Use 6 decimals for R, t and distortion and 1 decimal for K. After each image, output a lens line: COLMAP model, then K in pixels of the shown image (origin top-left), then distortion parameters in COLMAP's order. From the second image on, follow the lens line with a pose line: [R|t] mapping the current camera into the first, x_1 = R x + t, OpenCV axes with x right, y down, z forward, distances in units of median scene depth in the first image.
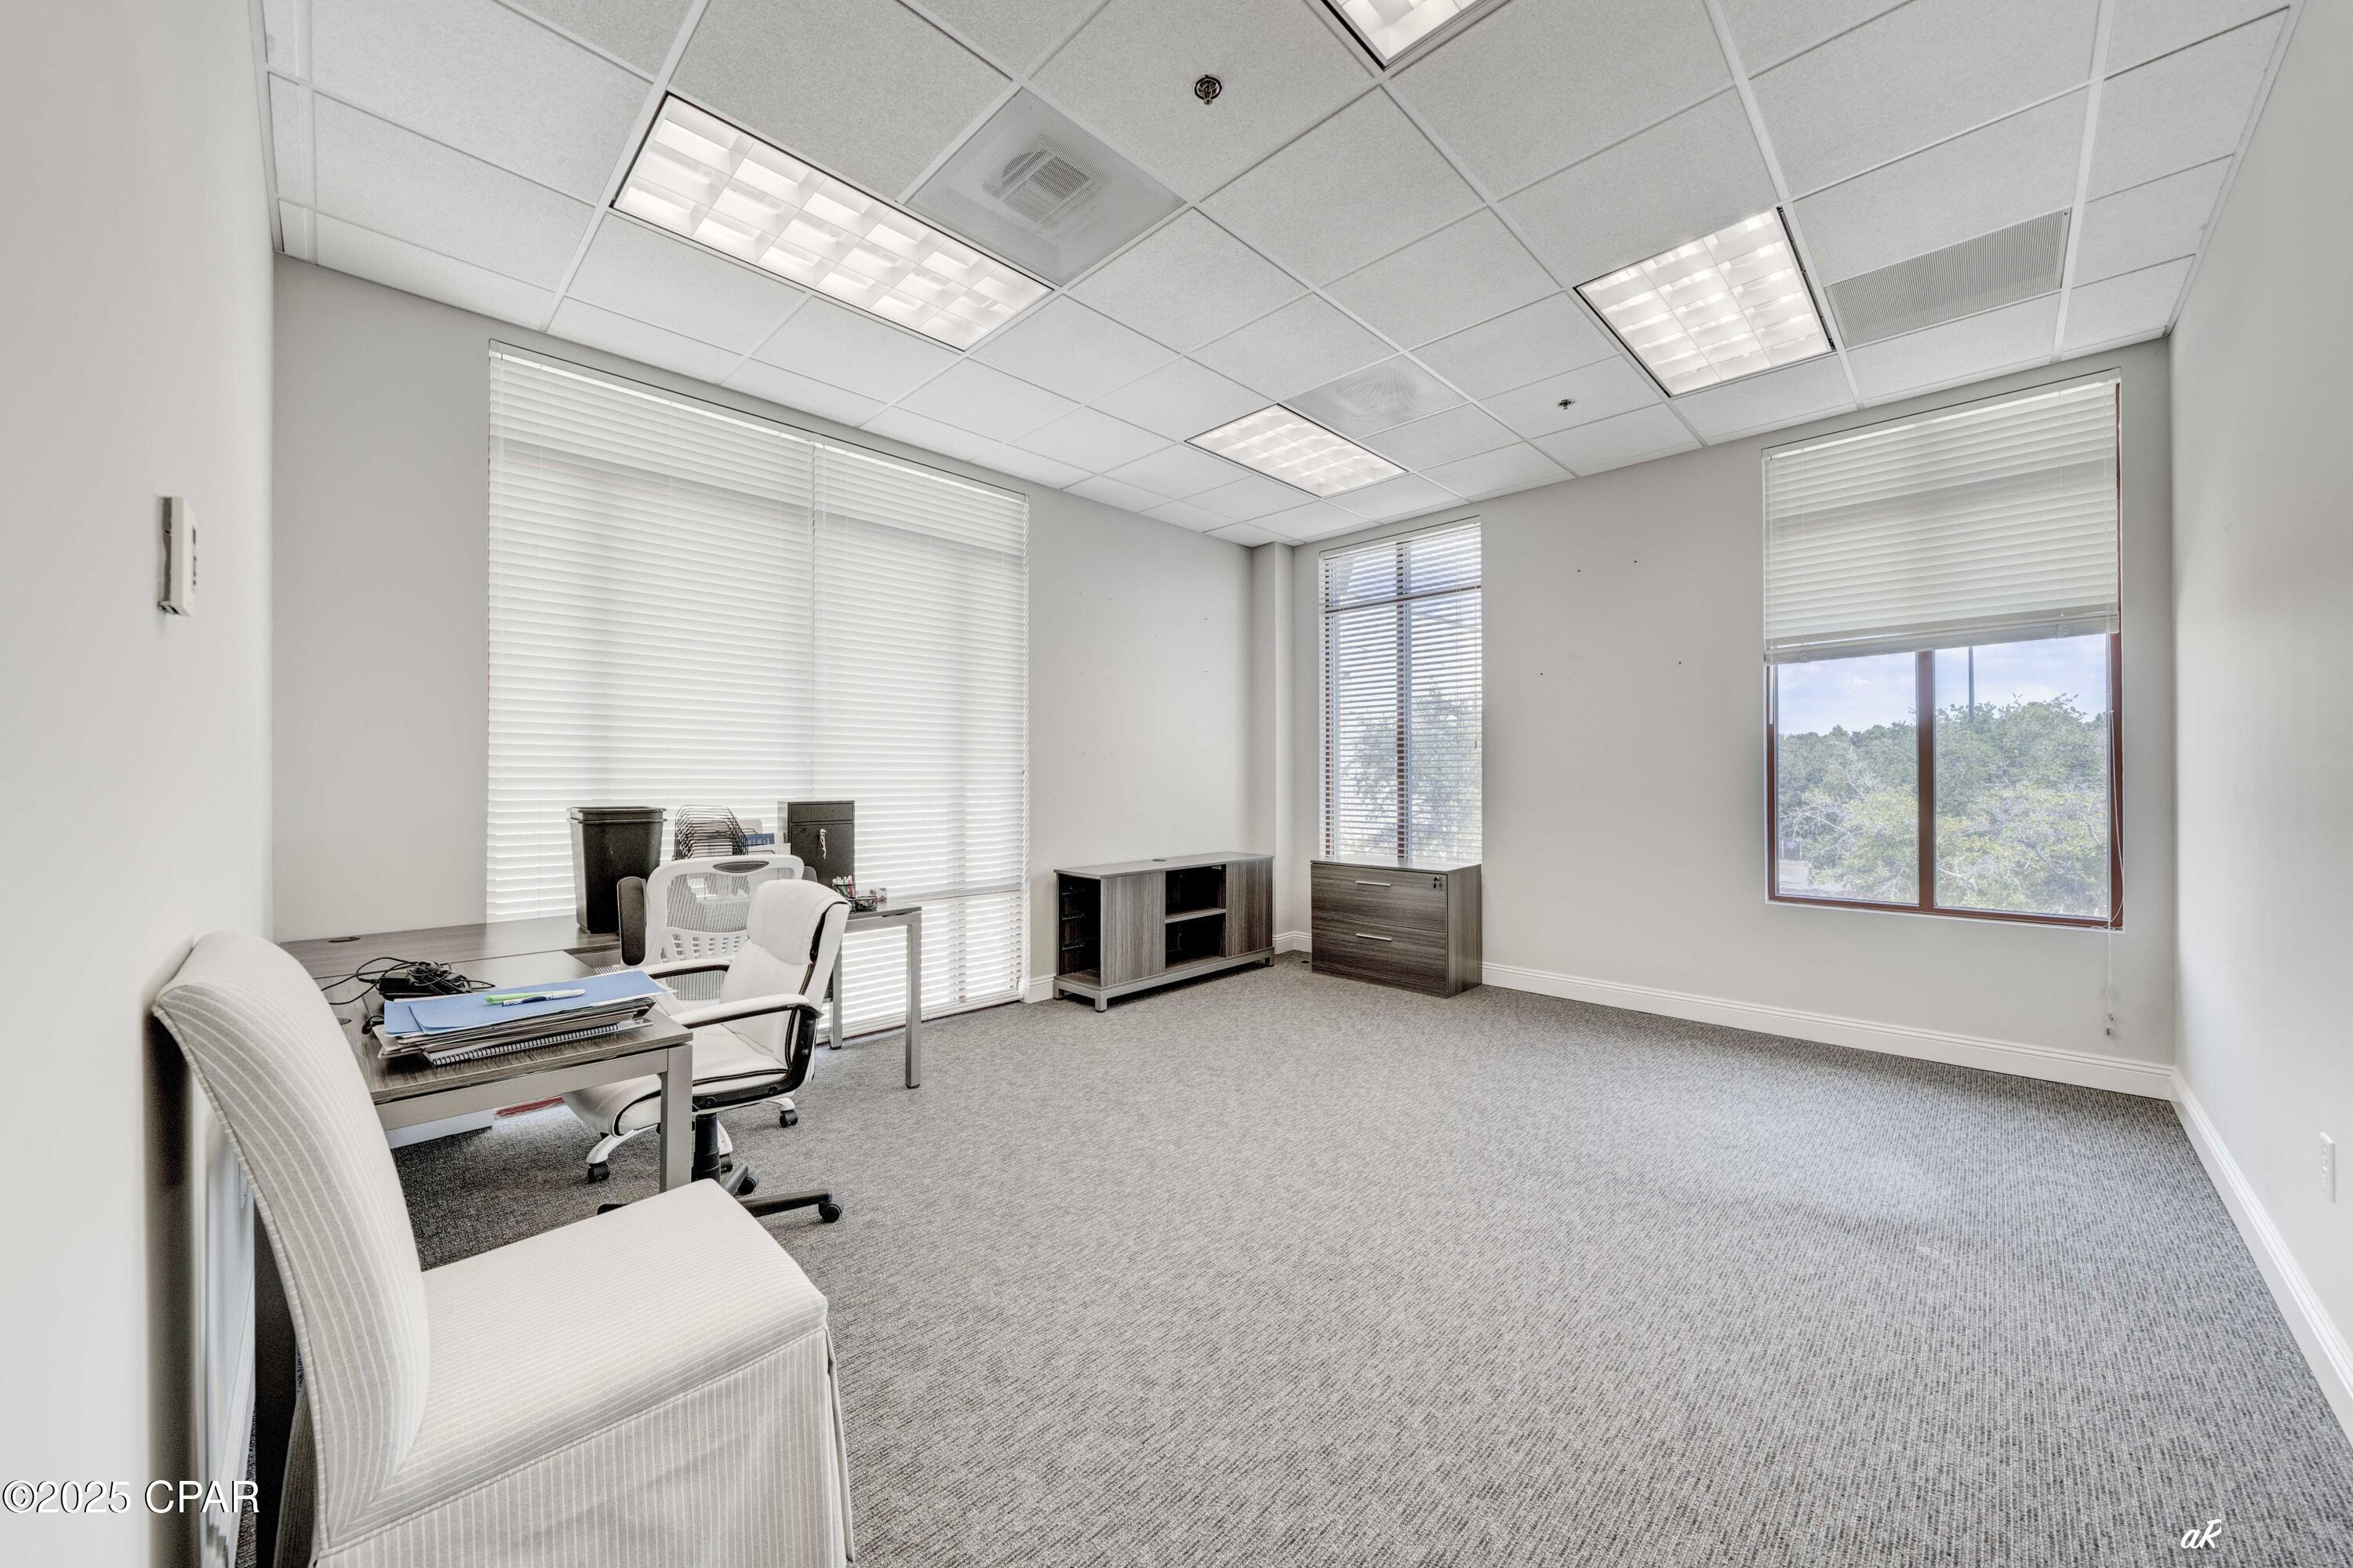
lens RADIAL K [[836.1, 0, 1179.1], [0, 836.1, 786.3], [0, 0, 1]] dist [-0.005161, -0.000602]
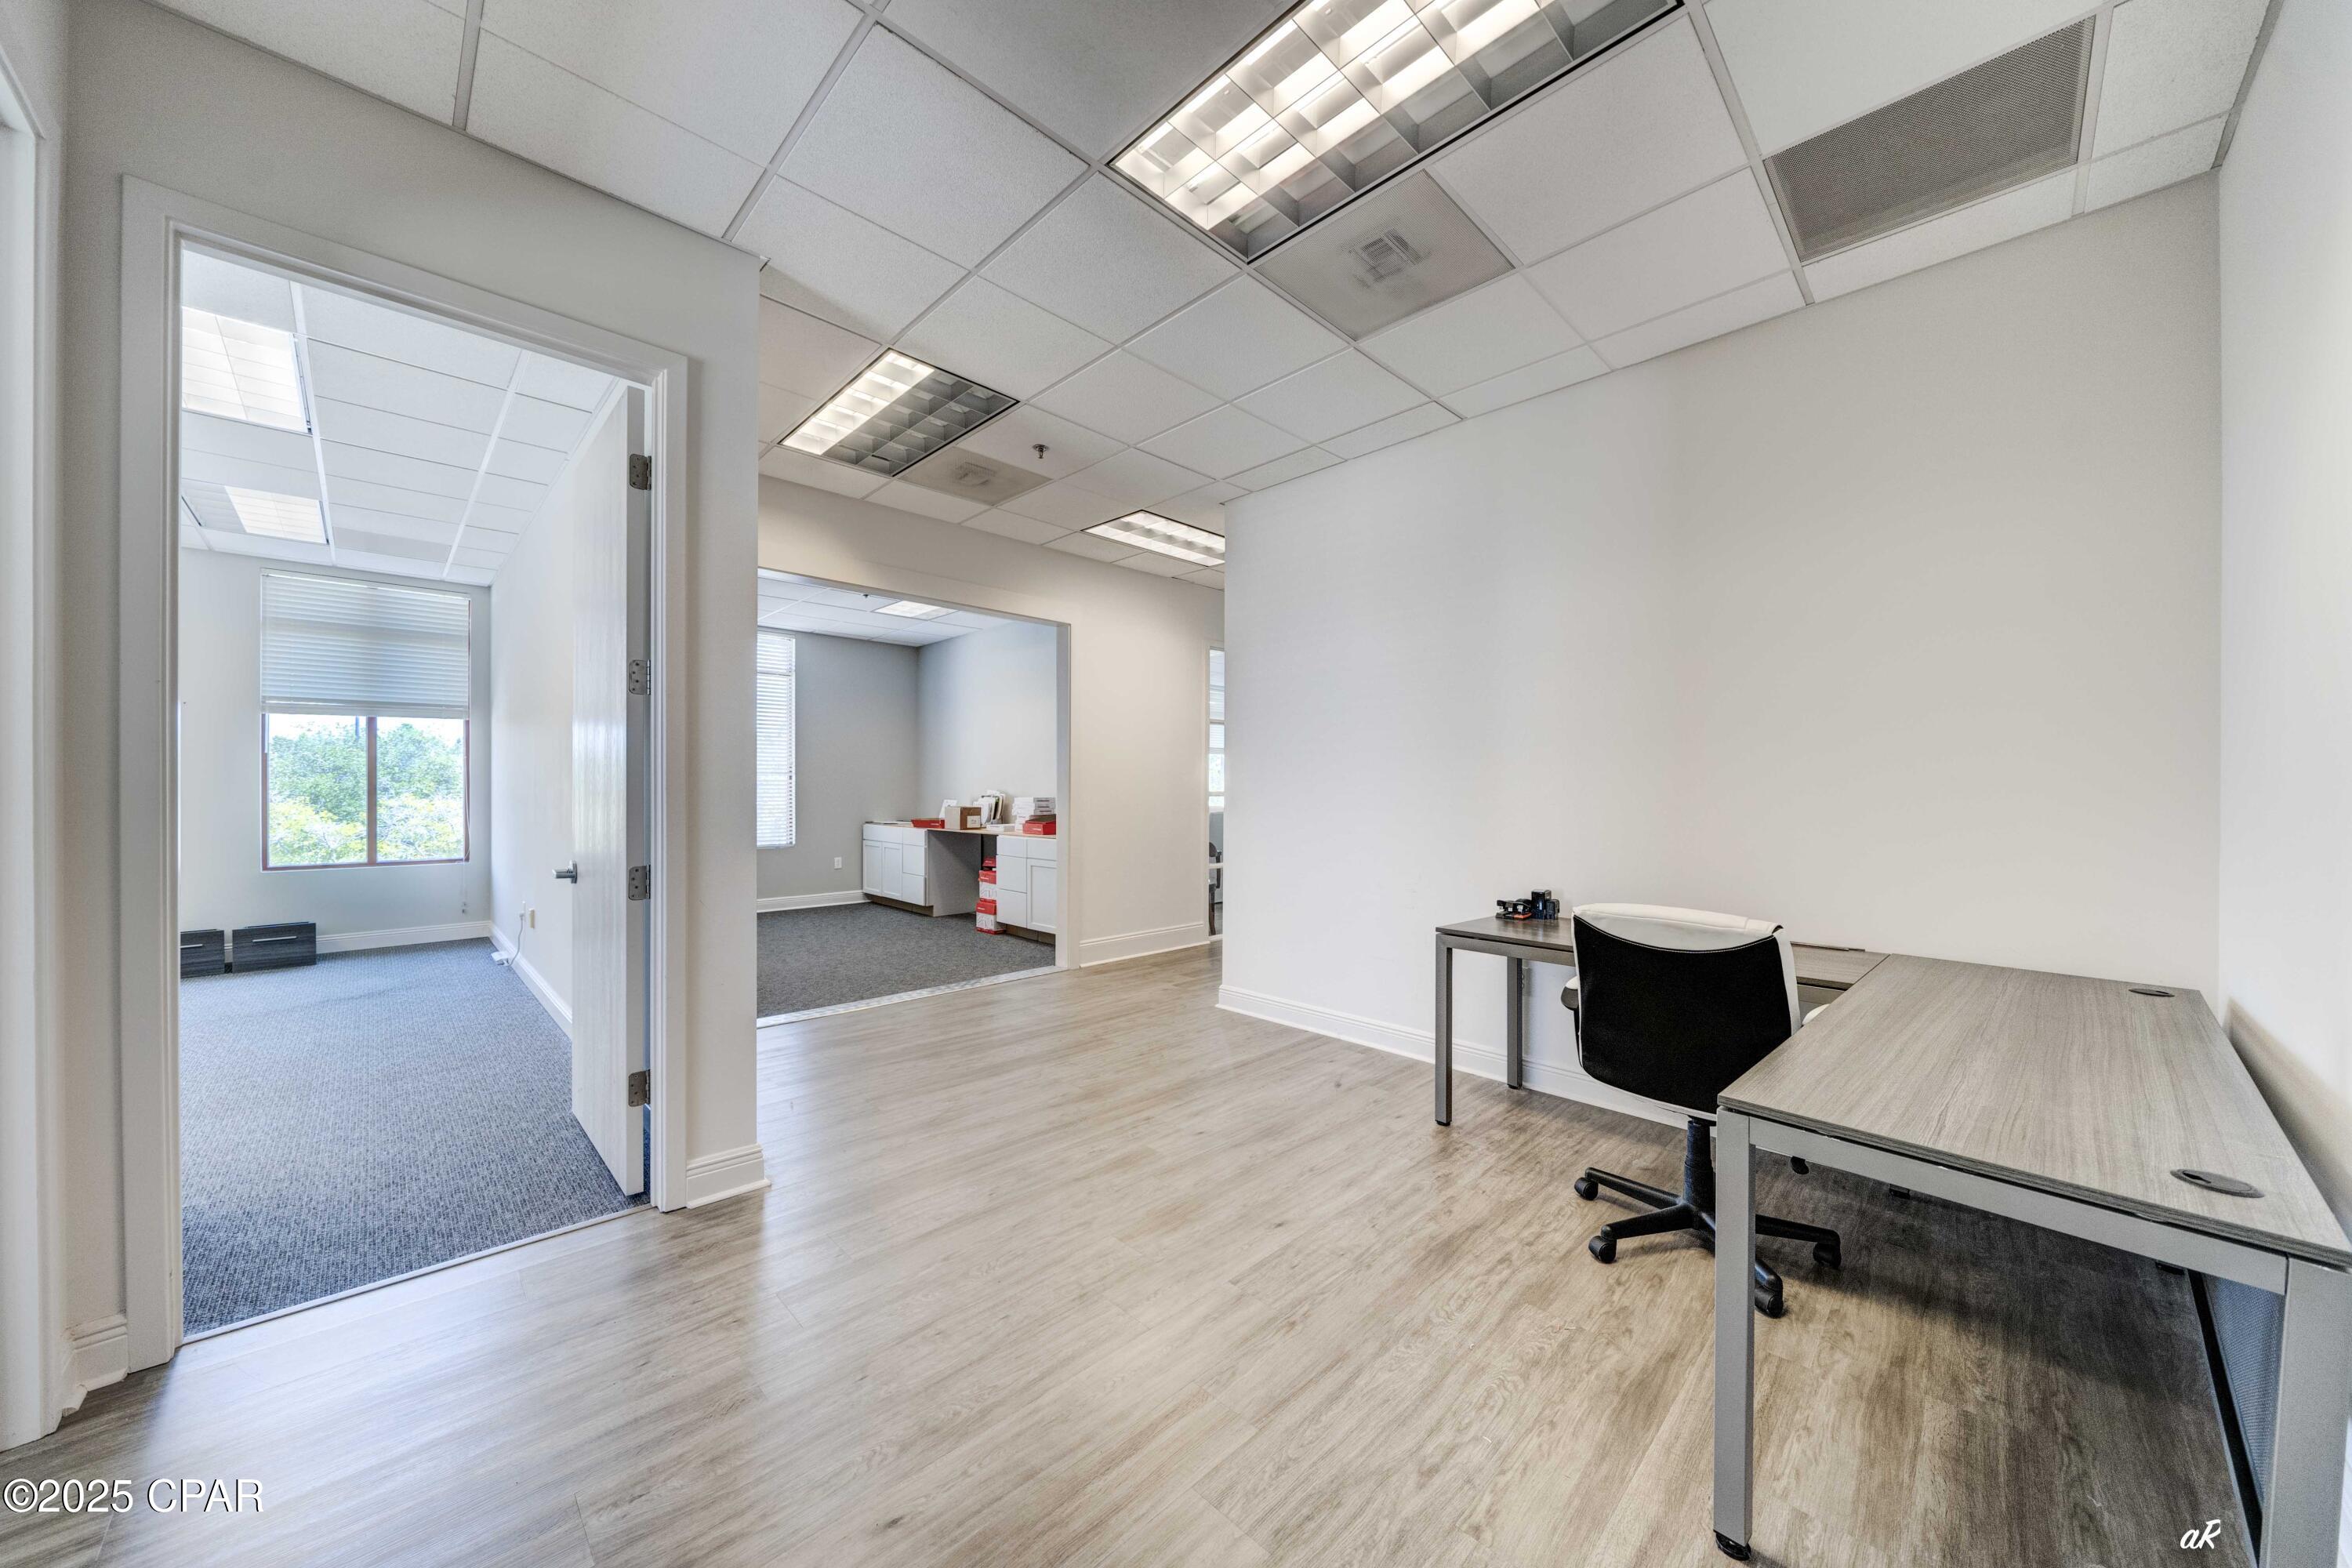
lens RADIAL K [[835.7, 0, 1182.4], [0, 835.7, 781.5], [0, 0, 1]] dist [-0.005161, -0.000602]
pose [[0.017521, 0.015439, 0.999727, -3.392801], [0.006951, 0.999855, -0.015563, 0.053786], [-0.999822, 0.007222, 0.017411, -3.045178]]
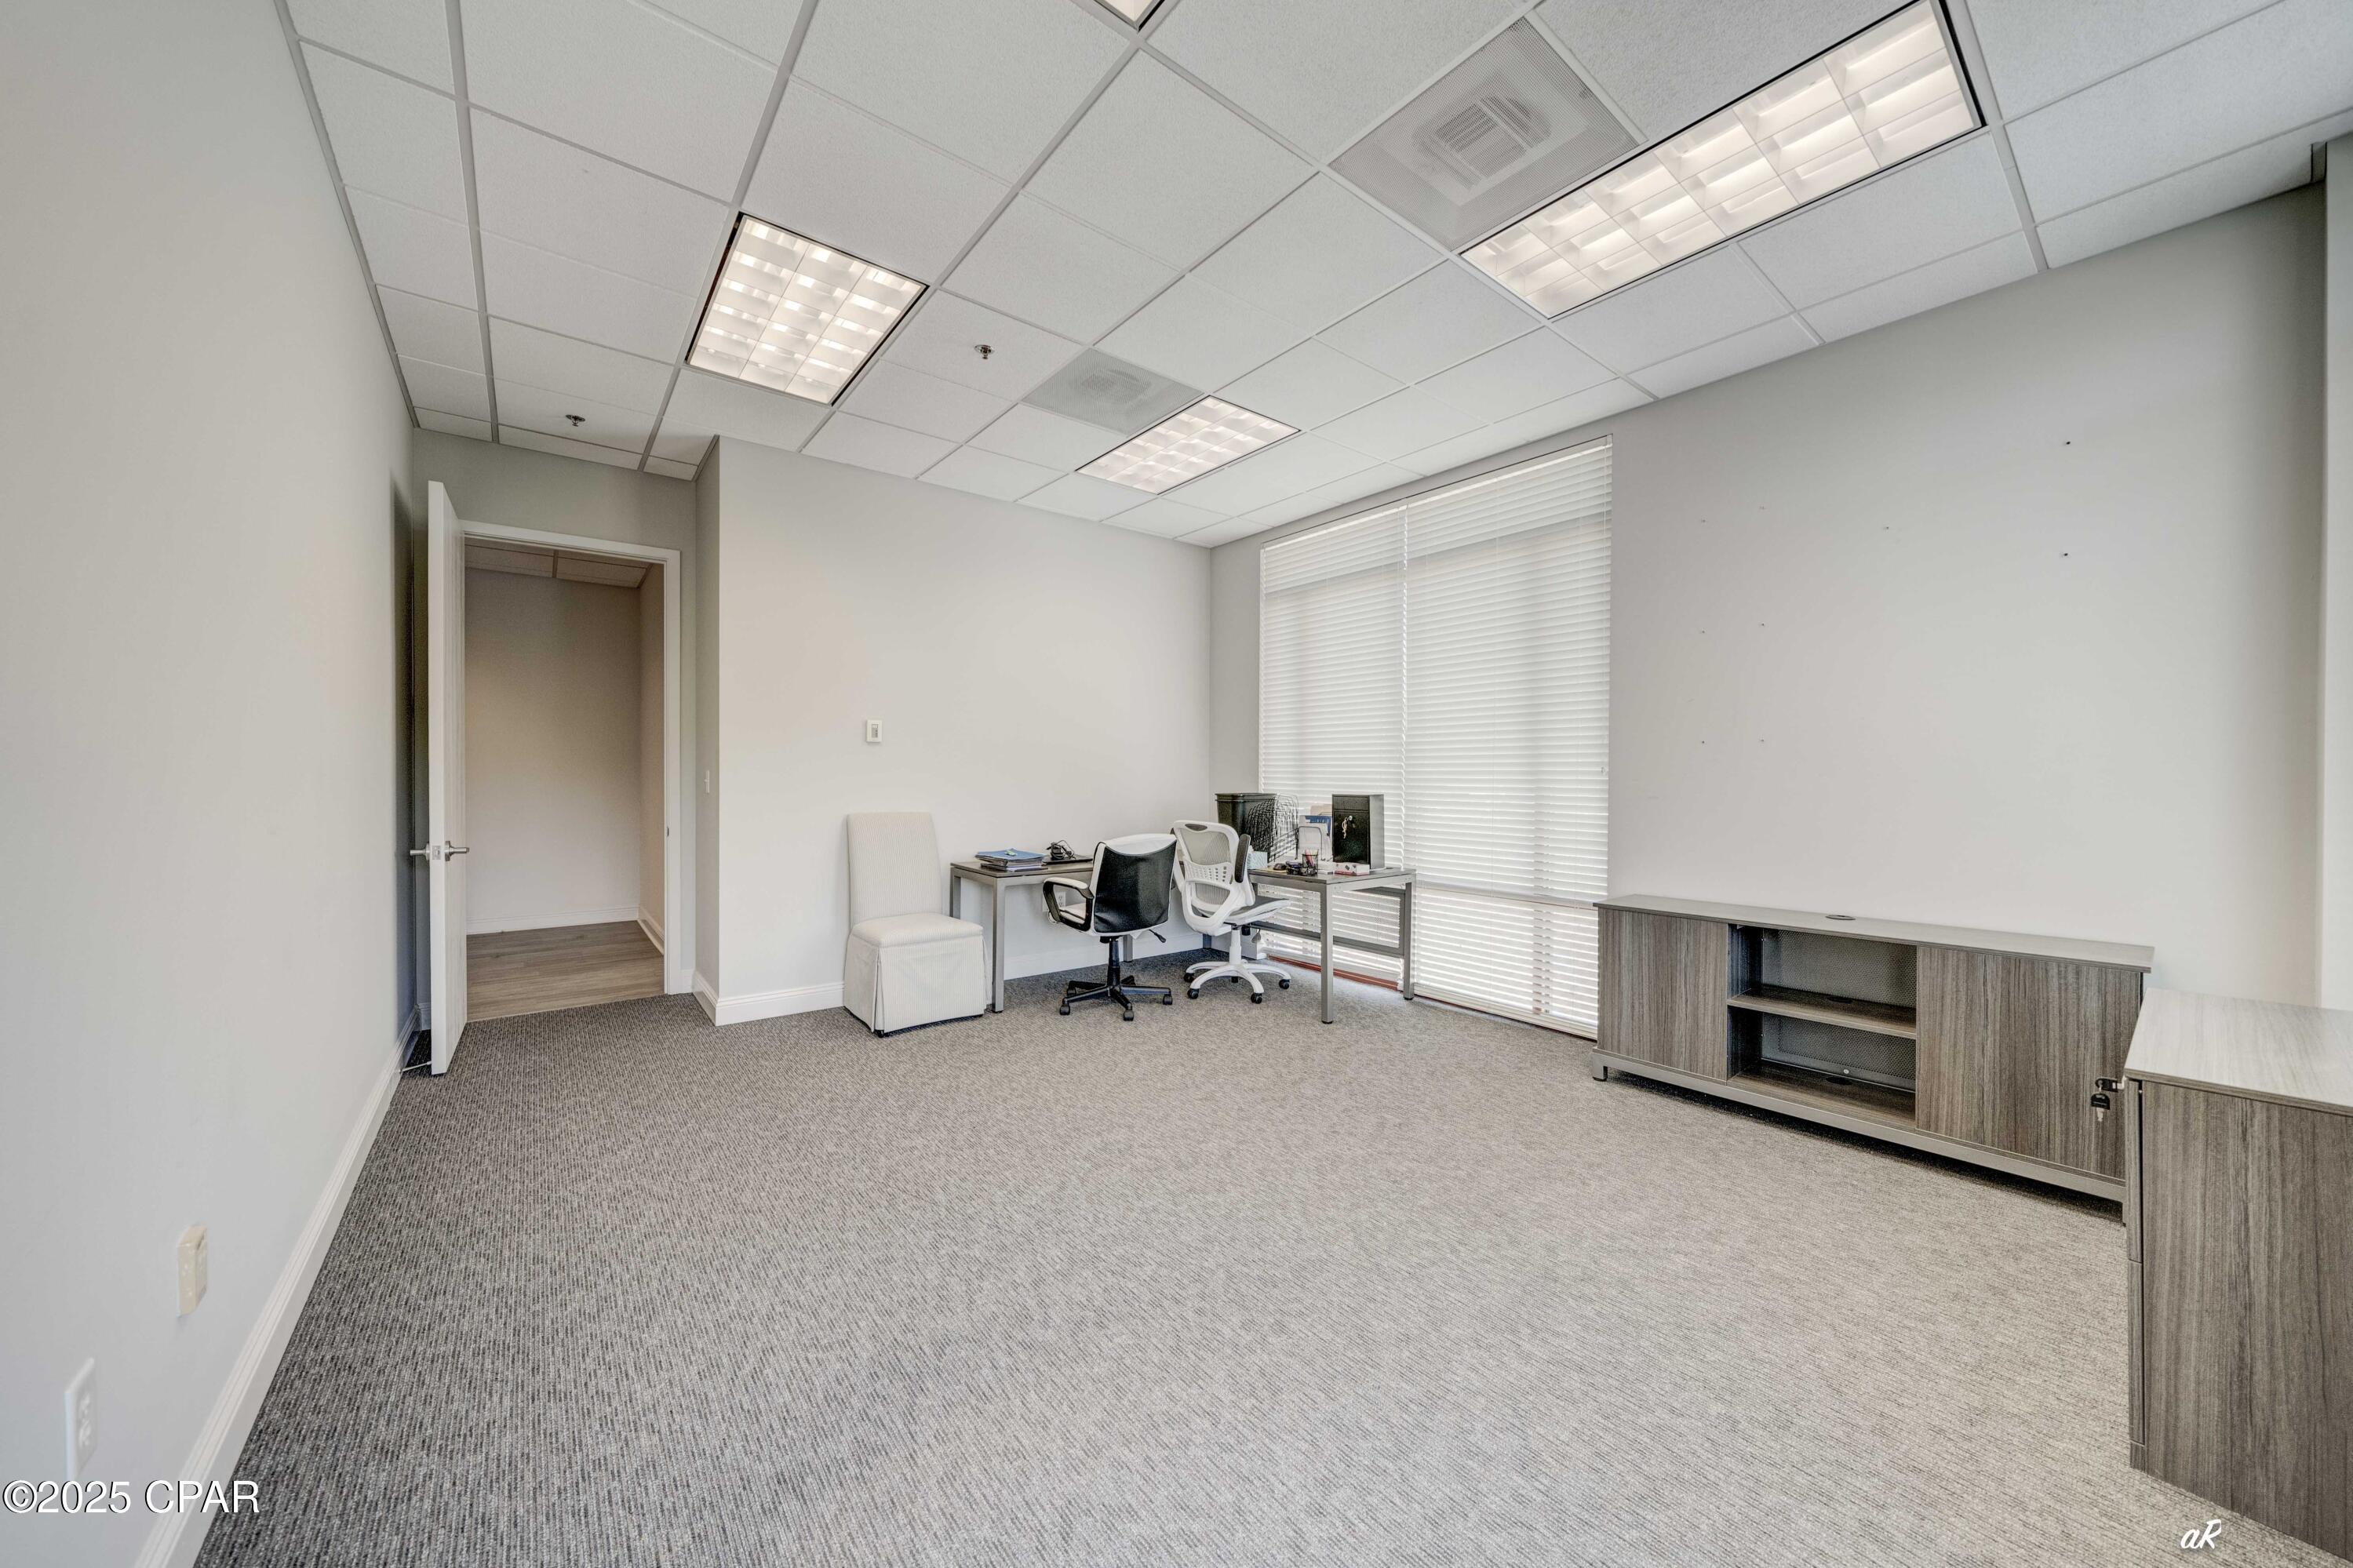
lens RADIAL K [[835.9, 0, 1176.8], [0, 835.9, 791.8], [0, 0, 1]] dist [-0.005161, -0.000602]
pose [[-0.137033, 0.015819, -0.990440, 0.836450], [-0.013570, 0.999749, 0.017846, -0.005471], [0.990473, 0.015885, -0.136784, 0.833064]]
